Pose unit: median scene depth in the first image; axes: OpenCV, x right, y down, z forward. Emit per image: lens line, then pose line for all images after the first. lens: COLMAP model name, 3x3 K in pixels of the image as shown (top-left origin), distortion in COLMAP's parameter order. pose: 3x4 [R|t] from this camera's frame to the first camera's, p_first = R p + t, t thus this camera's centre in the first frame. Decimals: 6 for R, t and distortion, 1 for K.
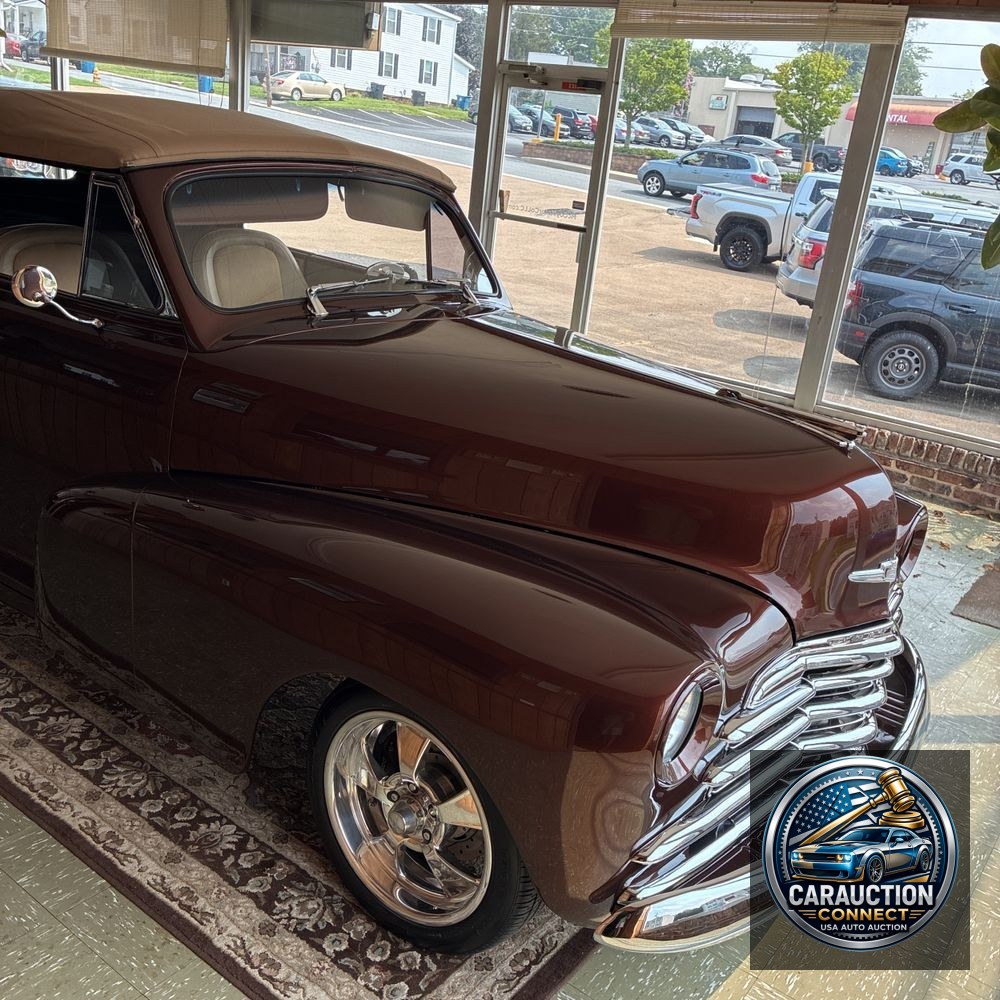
lens RADIAL K [[1021.2, 0, 491.0], [0, 1021.2, 530.6], [0, 0, 1]] dist [0.020962, 0.000000]
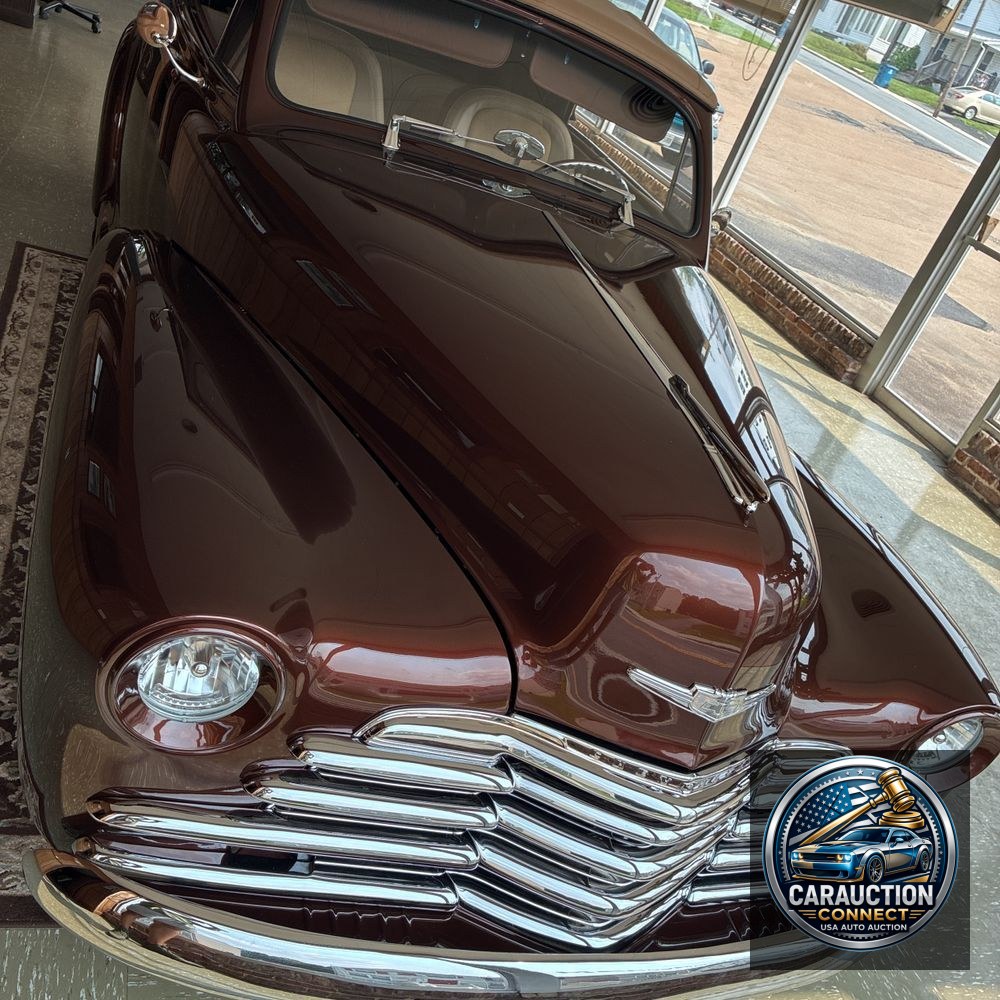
lens RADIAL K [[1021.2, 0, 499.5], [0, 1021.2, 509.7], [0, 0, 1]] dist [0.020962, 0.000000]
pose [[0.801192, 0.440631, -0.404889, 0.141236], [-0.441741, 0.891932, 0.096553, -0.021313], [0.403678, 0.101499, 0.909254, 0.095394]]
